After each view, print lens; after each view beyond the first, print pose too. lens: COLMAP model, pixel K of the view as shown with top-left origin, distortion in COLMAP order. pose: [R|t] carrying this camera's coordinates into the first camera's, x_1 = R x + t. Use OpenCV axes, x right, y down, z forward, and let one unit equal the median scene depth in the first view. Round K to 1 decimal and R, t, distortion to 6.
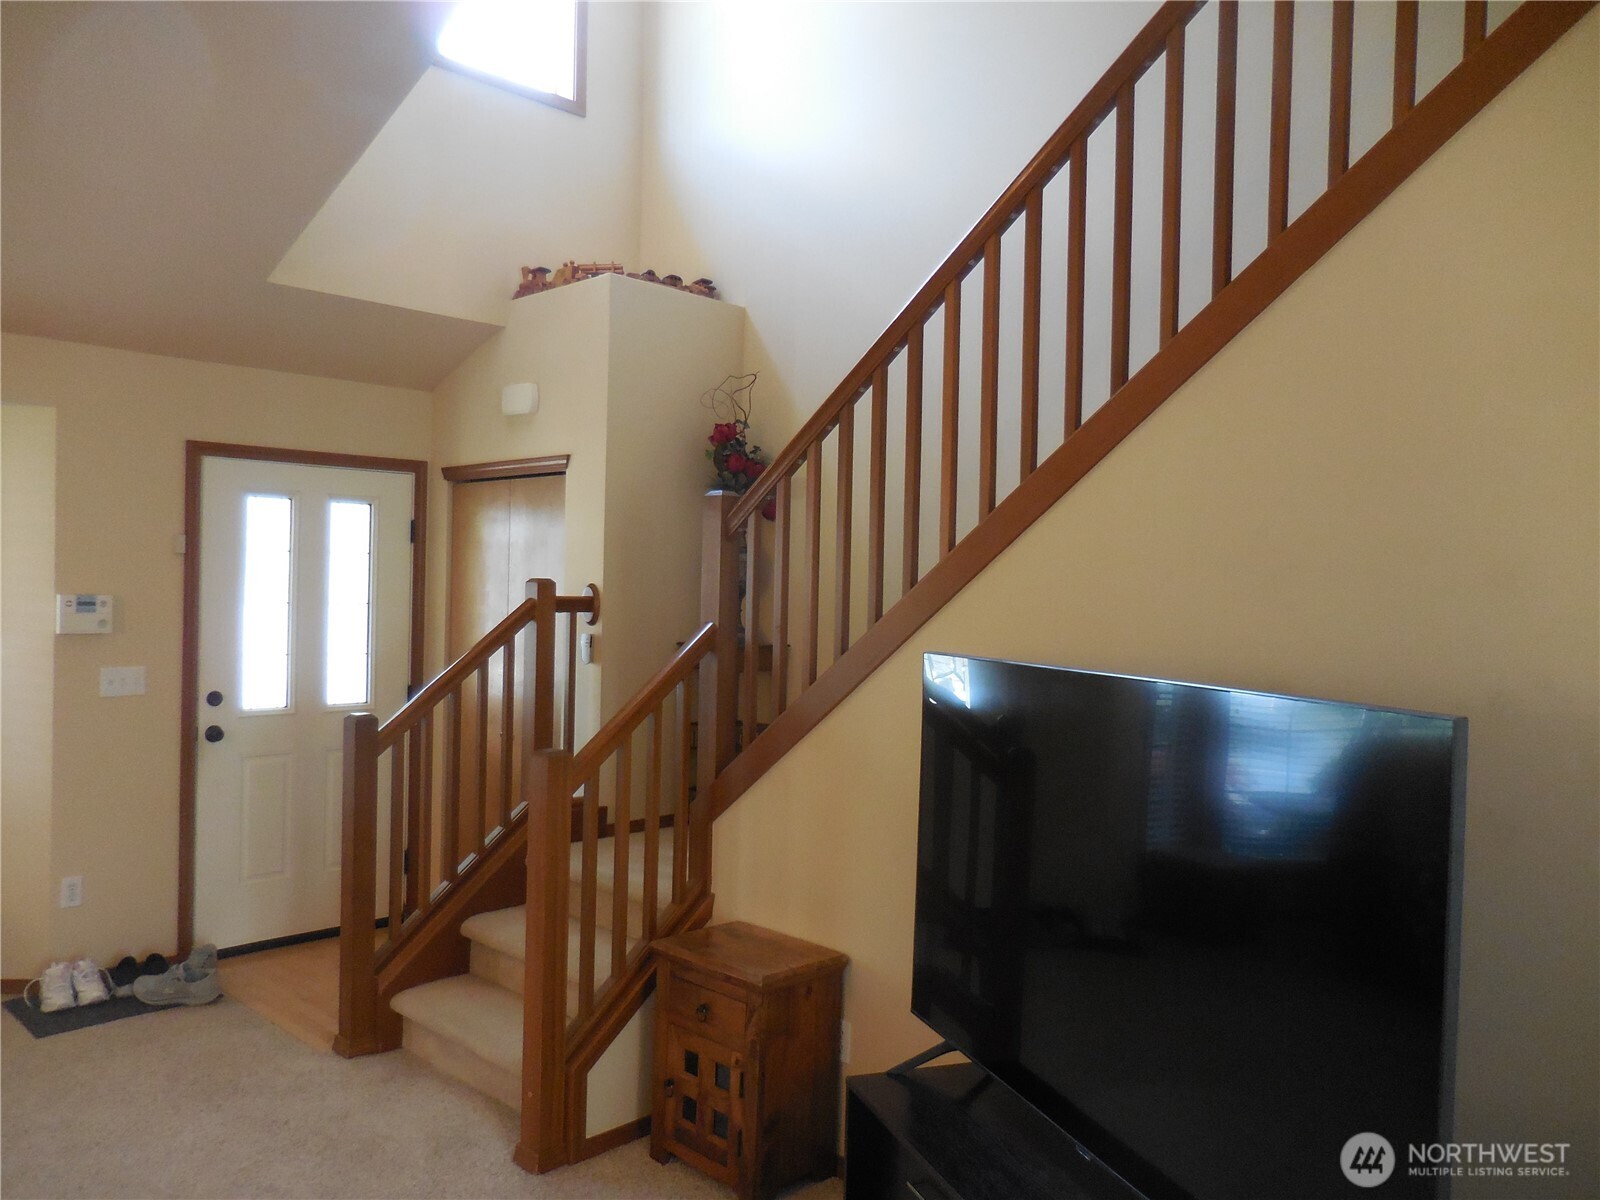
lens RADIAL K [[1209.4, 0, 800.2], [0, 1209.4, 580.5], [0, 0, 1]] dist [-0.002798, 0.002339]
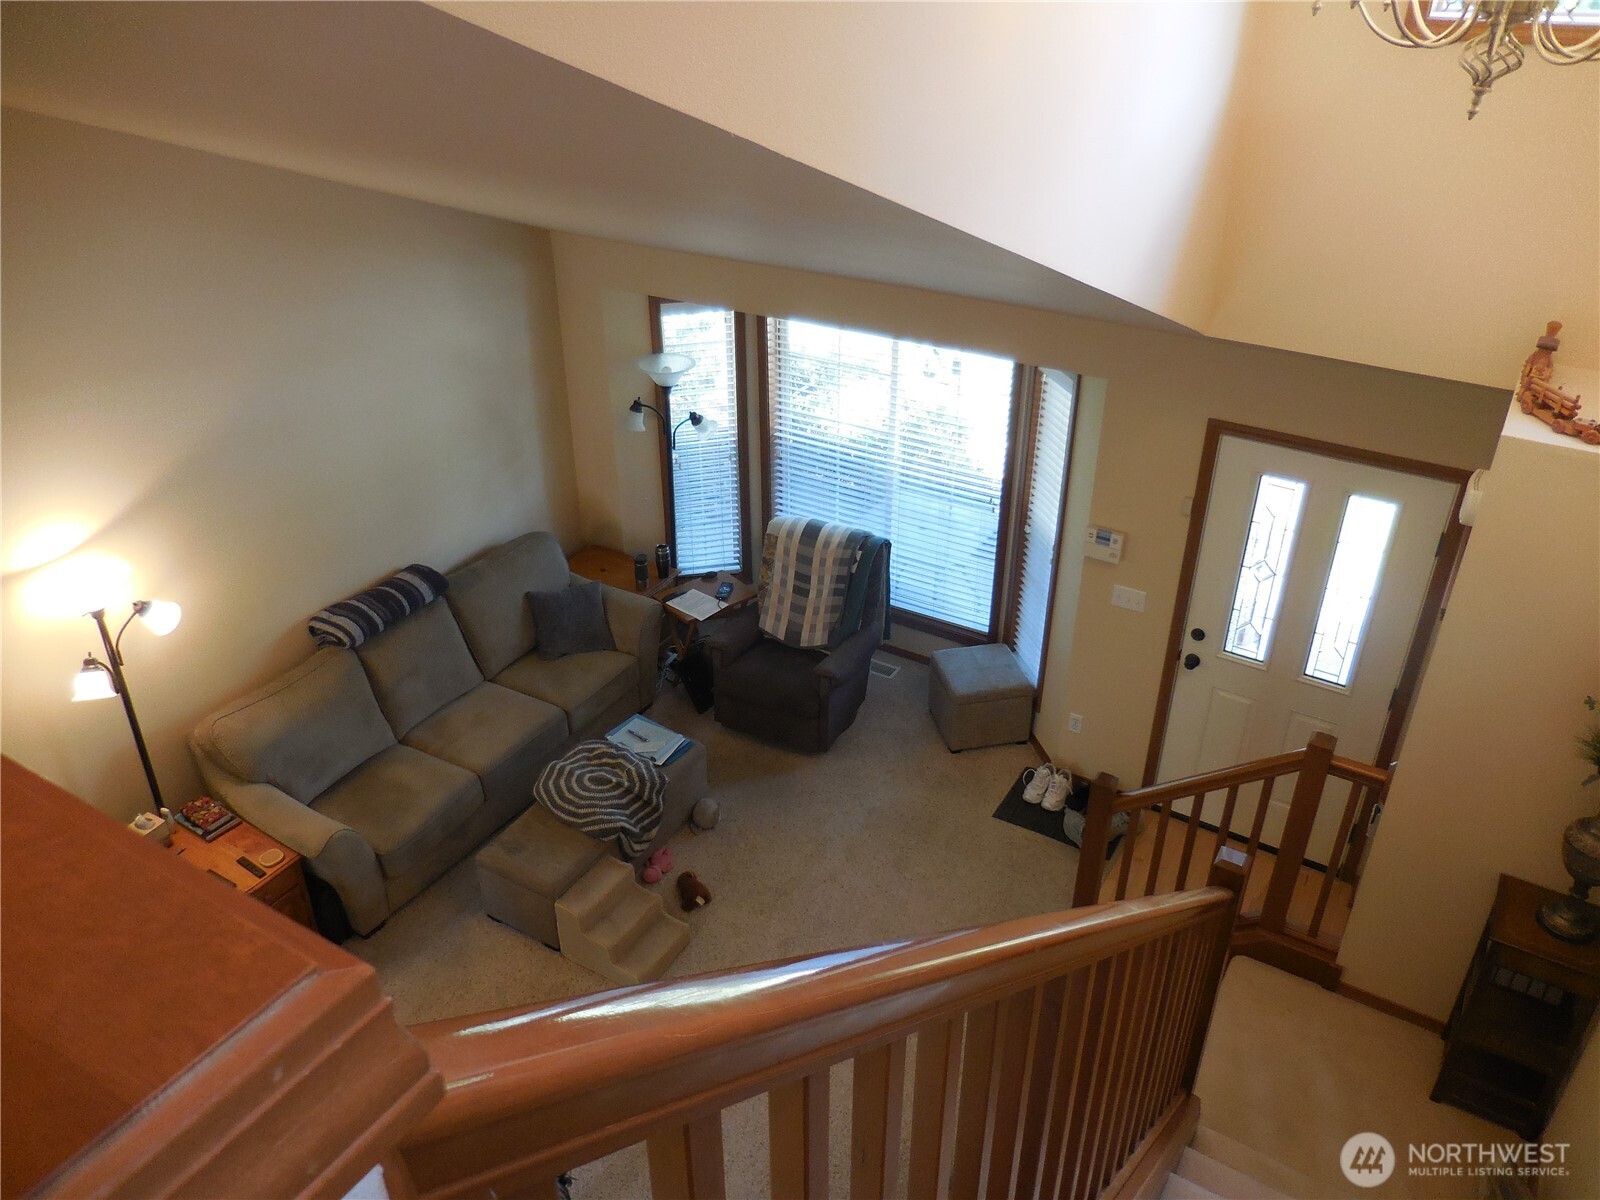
lens RADIAL K [[1215.8, 0, 798.5], [0, 1215.8, 583.0], [0, 0, 1]] dist [-0.006802, 0.020113]
pose [[0.218235, 0.474531, -0.852757, 0.413709], [0.006553, 0.873087, 0.487521, -0.546275], [0.975874, -0.111982, 0.187428, 0.467206]]
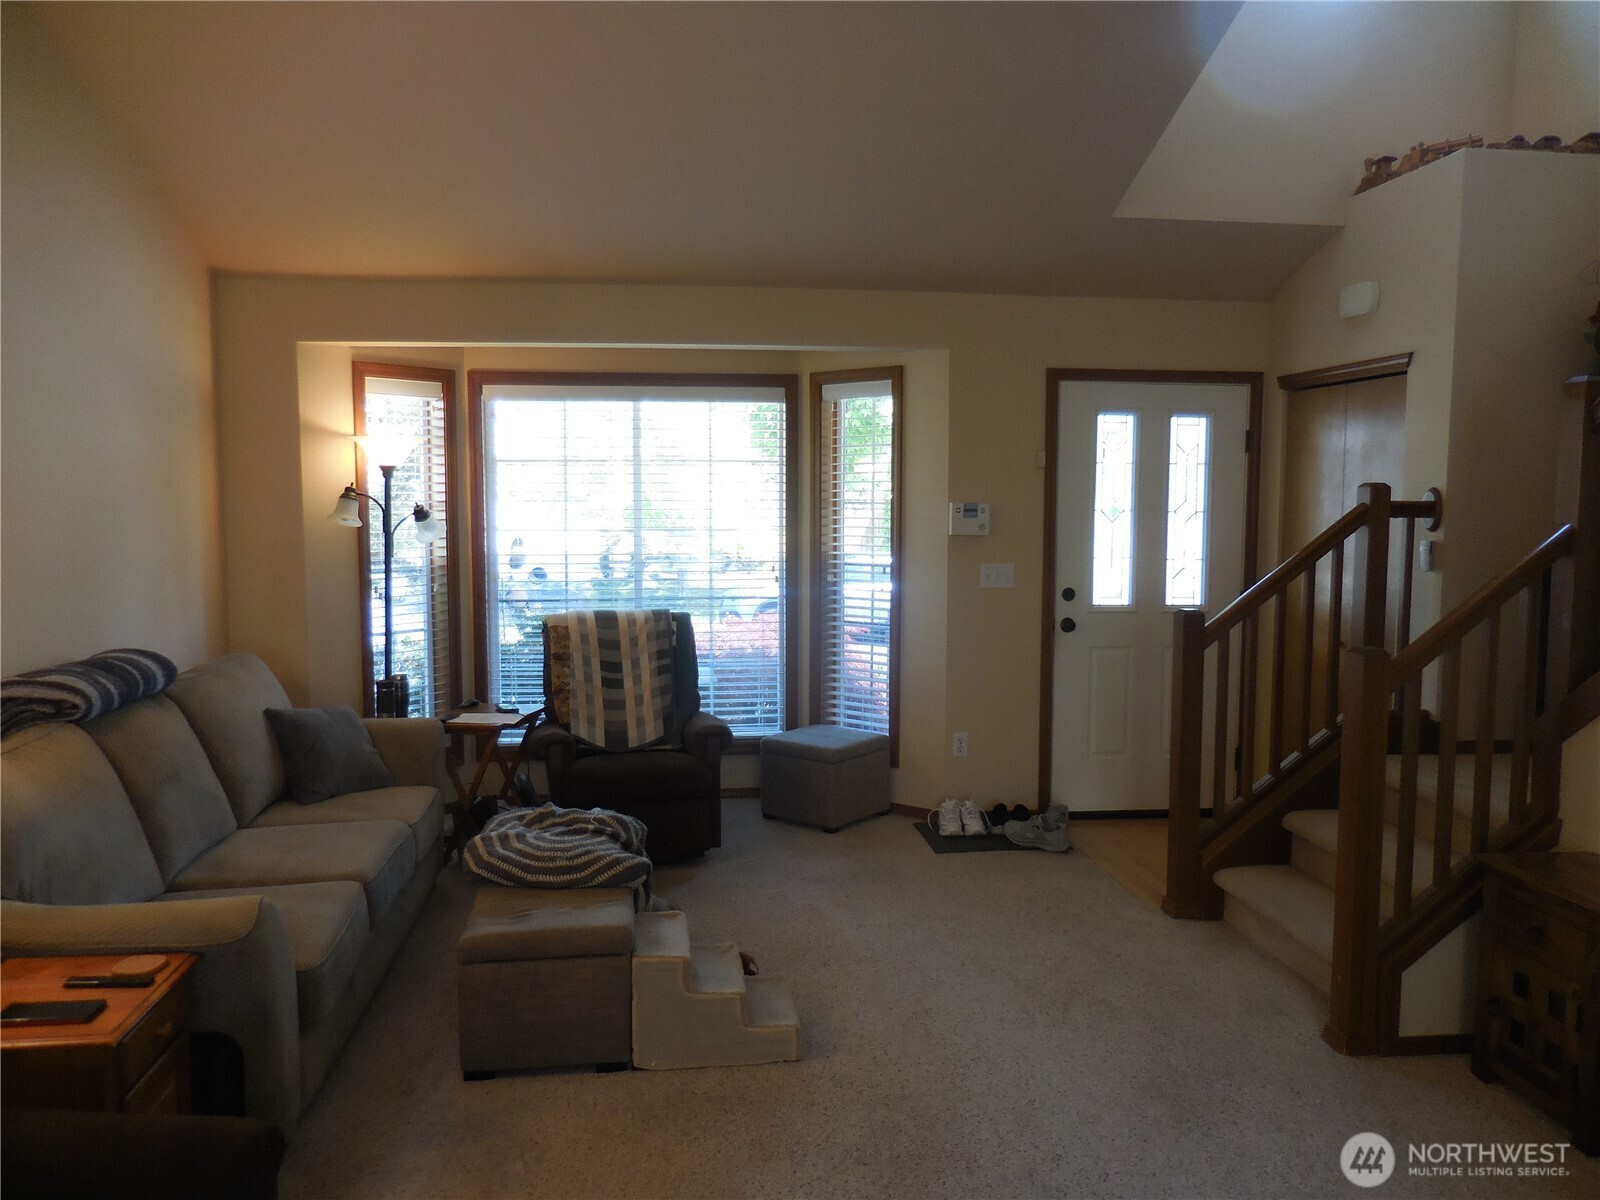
lens RADIAL K [[1215.8, 0, 798.5], [0, 1215.8, 583.0], [0, 0, 1]] dist [-0.006802, 0.020113]
pose [[0.777765, 0.032822, -0.627697, 0.042248], [0.008569, 0.997989, 0.062802, 0.013713], [0.628496, -0.054223, 0.775920, -0.058048]]
